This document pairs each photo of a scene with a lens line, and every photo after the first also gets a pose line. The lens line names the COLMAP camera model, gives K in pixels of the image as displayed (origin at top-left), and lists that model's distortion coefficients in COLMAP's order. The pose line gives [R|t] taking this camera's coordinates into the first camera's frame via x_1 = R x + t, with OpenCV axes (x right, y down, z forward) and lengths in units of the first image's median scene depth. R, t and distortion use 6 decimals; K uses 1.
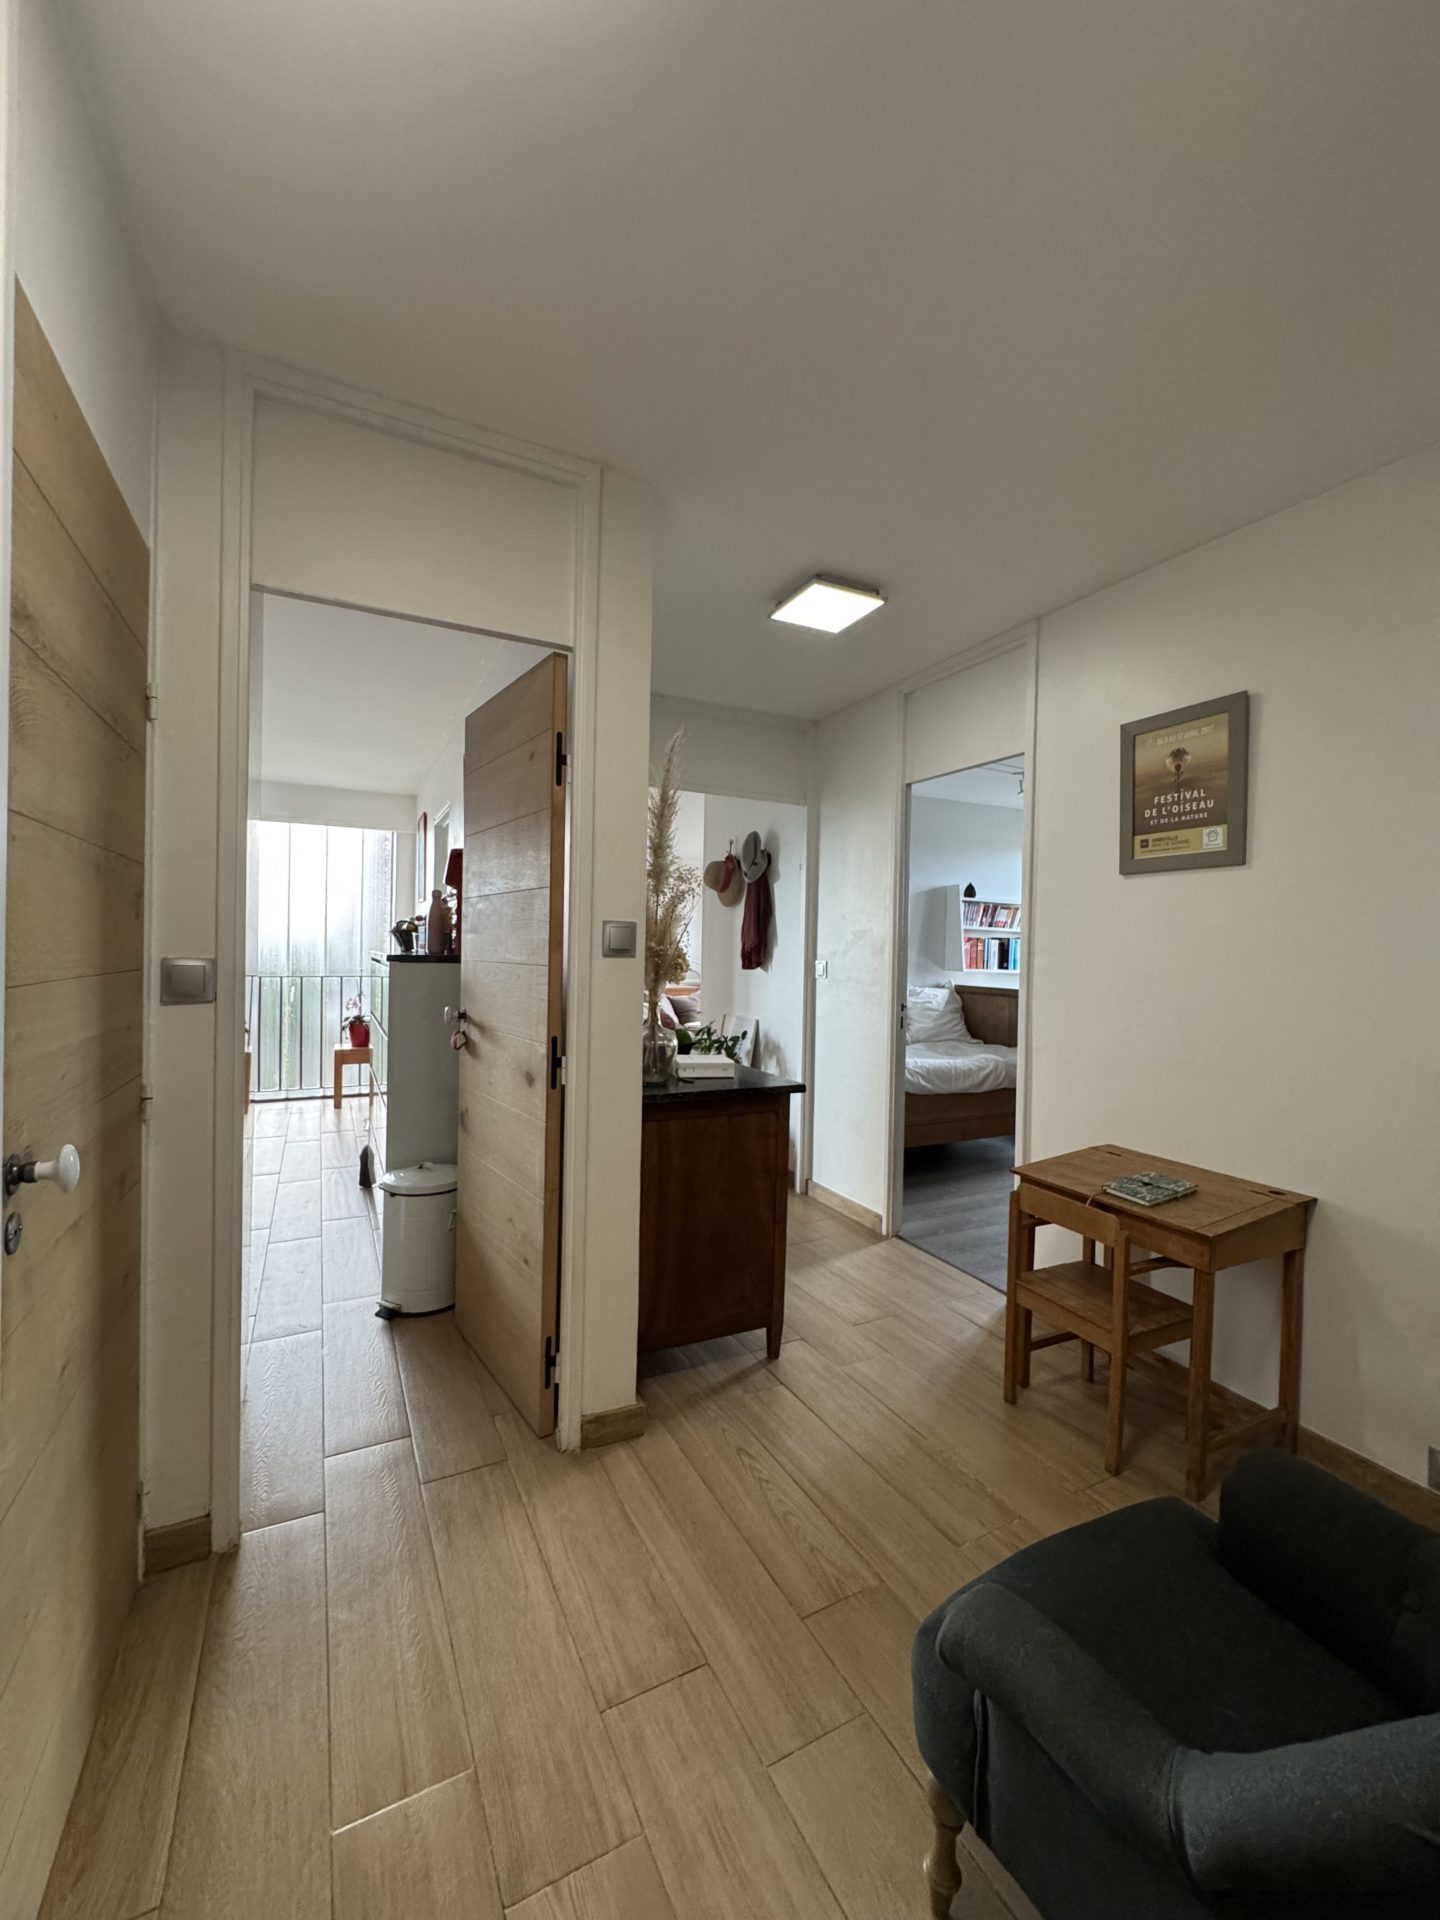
lens RADIAL K [[768.2, 0, 717.2], [0, 768.2, 956.3], [0, 0, 1]] dist [0.001456, -0.000002]
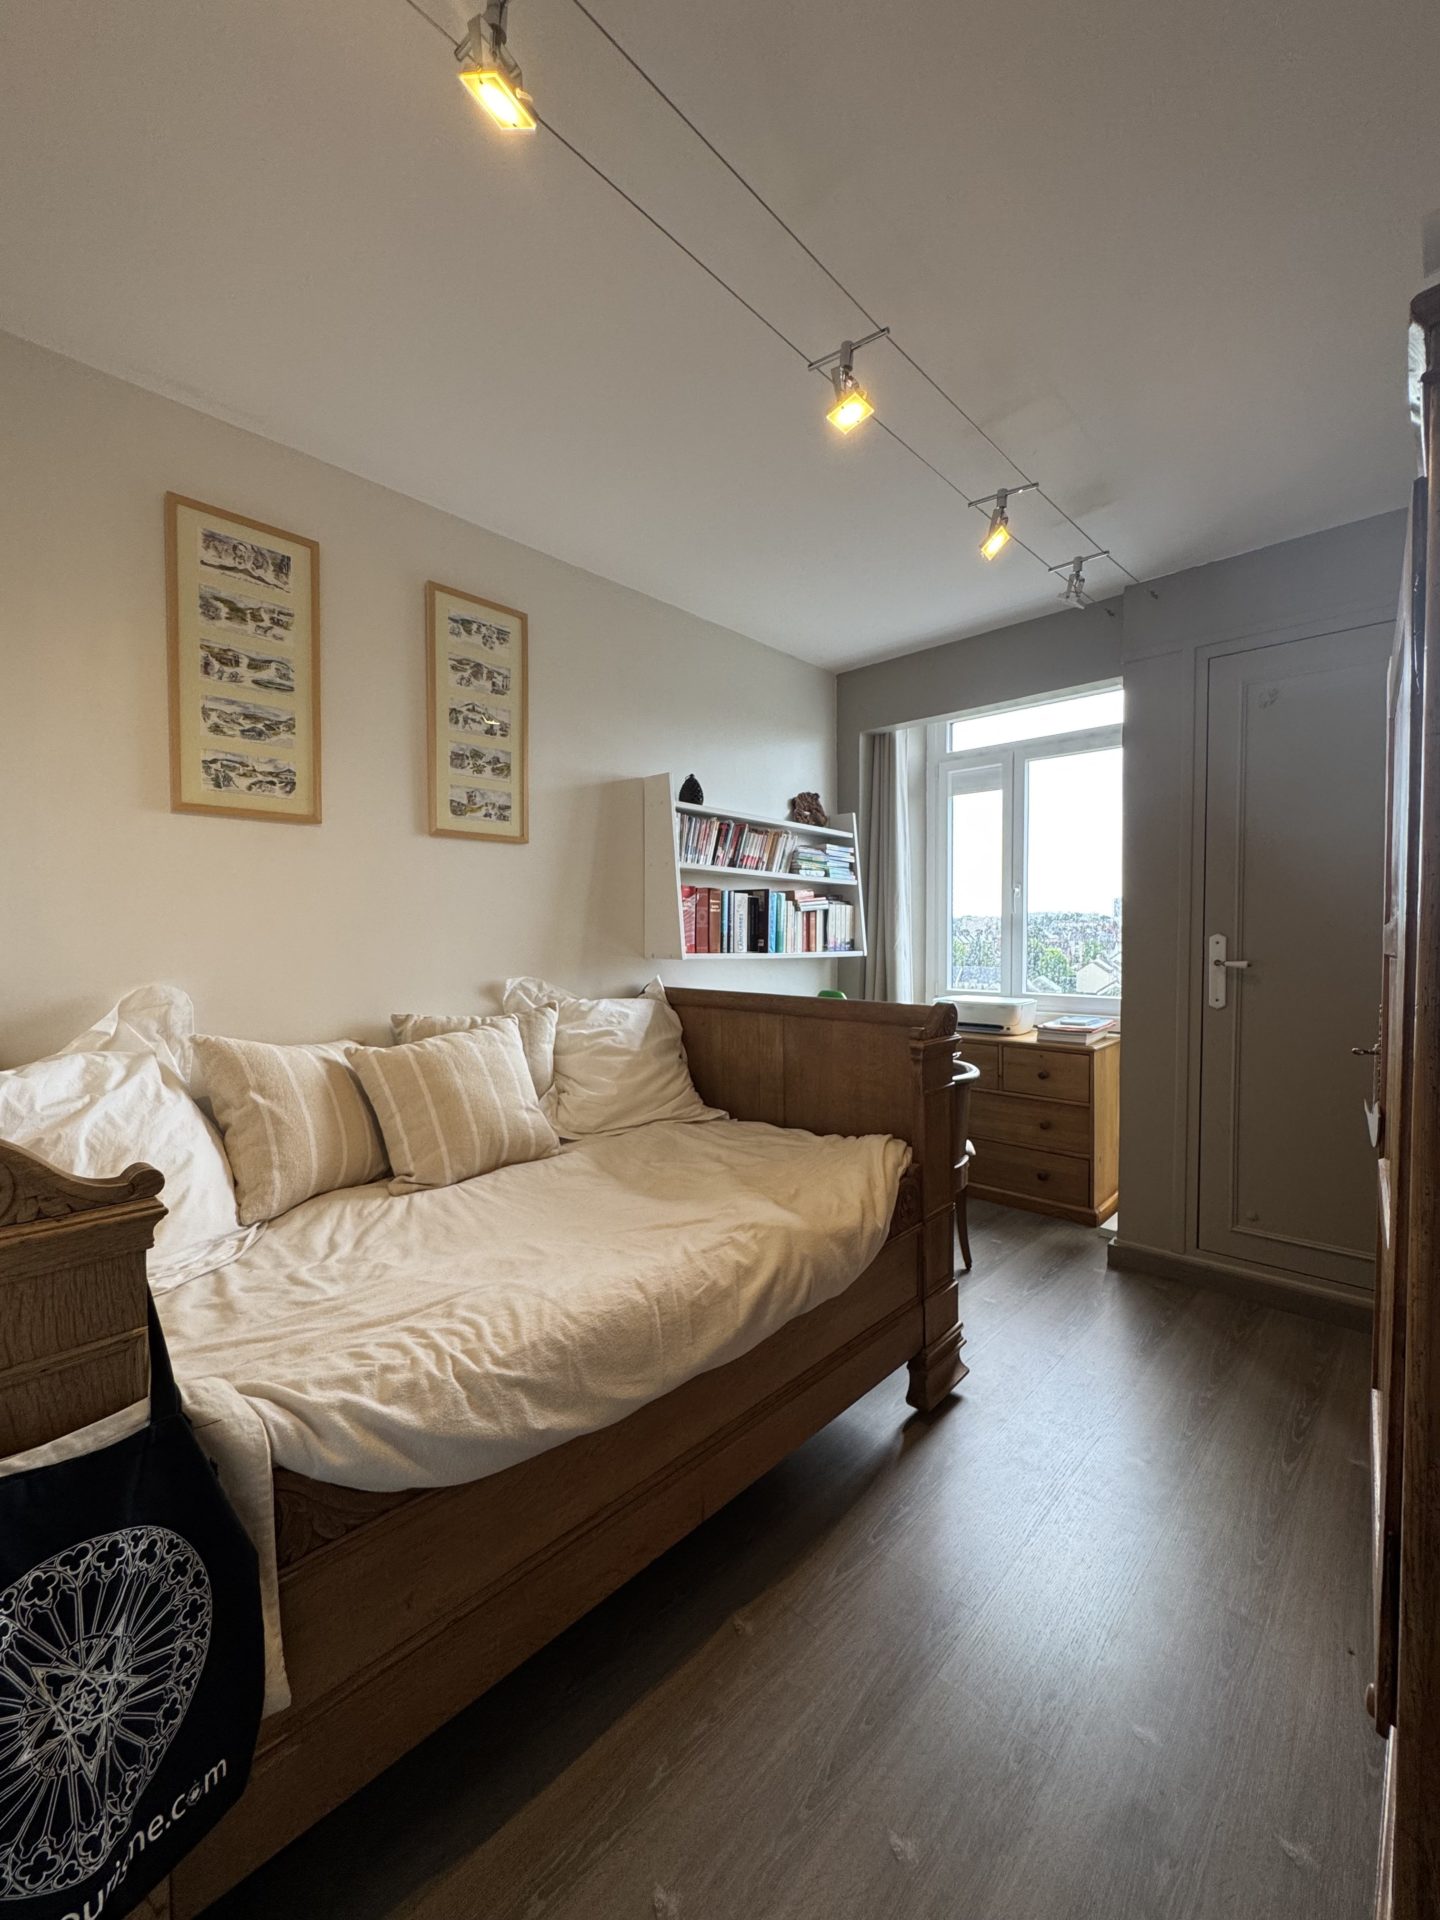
lens RADIAL K [[768.2, 0, 714.9], [0, 768.2, 956.1], [0, 0, 1]] dist [0.001456, -0.000002]
pose [[0.937551, -0.030660, 0.346495, 0.176849], [0.026261, 0.999504, 0.017385, 0.009975], [-0.346856, -0.007200, 0.937891, 0.553530]]
